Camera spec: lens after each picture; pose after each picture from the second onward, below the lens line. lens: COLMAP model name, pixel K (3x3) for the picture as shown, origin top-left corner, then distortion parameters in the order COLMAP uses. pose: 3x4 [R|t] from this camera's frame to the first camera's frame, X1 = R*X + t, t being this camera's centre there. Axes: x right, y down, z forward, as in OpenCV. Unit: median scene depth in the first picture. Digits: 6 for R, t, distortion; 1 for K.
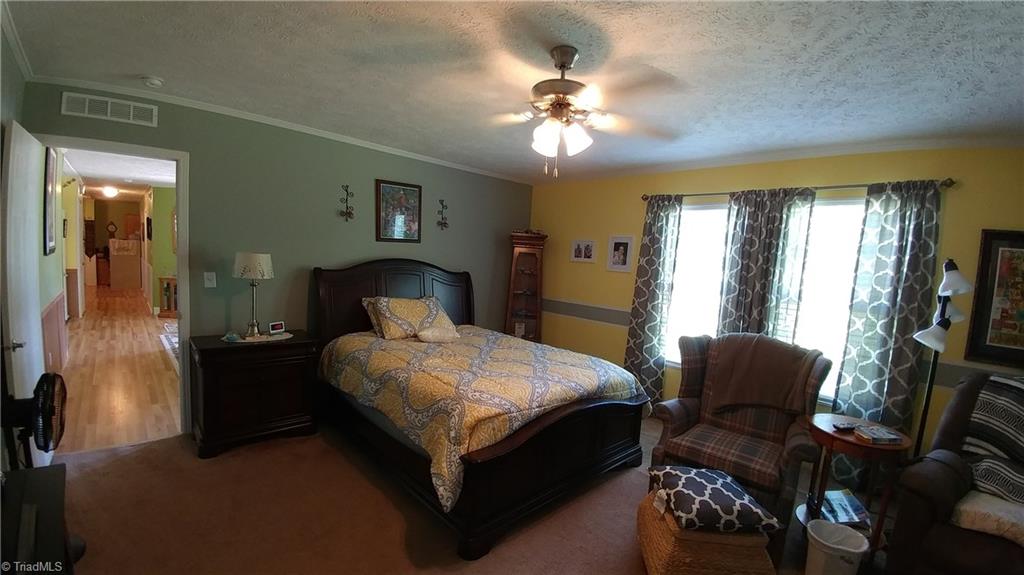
lens RADIAL K [[410.7, 0, 511.1], [0, 410.7, 300.8], [0, 0, 1]] dist [-0.062049, -0.000254]
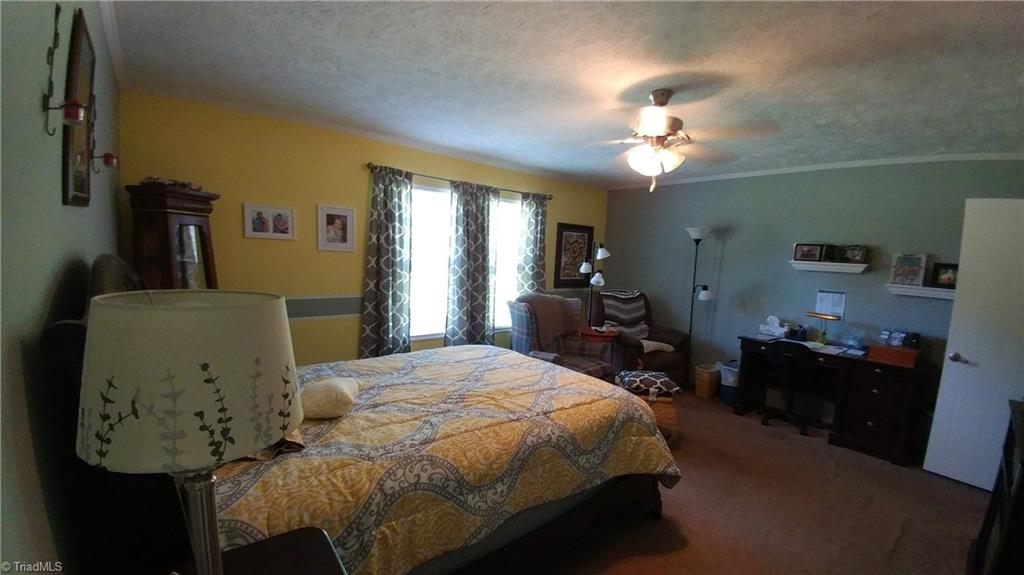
lens RADIAL K [[423.4, 0, 510.7], [0, 423.4, 295.9], [0, 0, 1]] dist [0.000655, -0.000086]
pose [[0.041013, -0.166450, 0.985197, -0.659337], [0.053509, 0.984977, 0.164185, -0.119102], [-0.997725, 0.045984, 0.049304, 0.711657]]
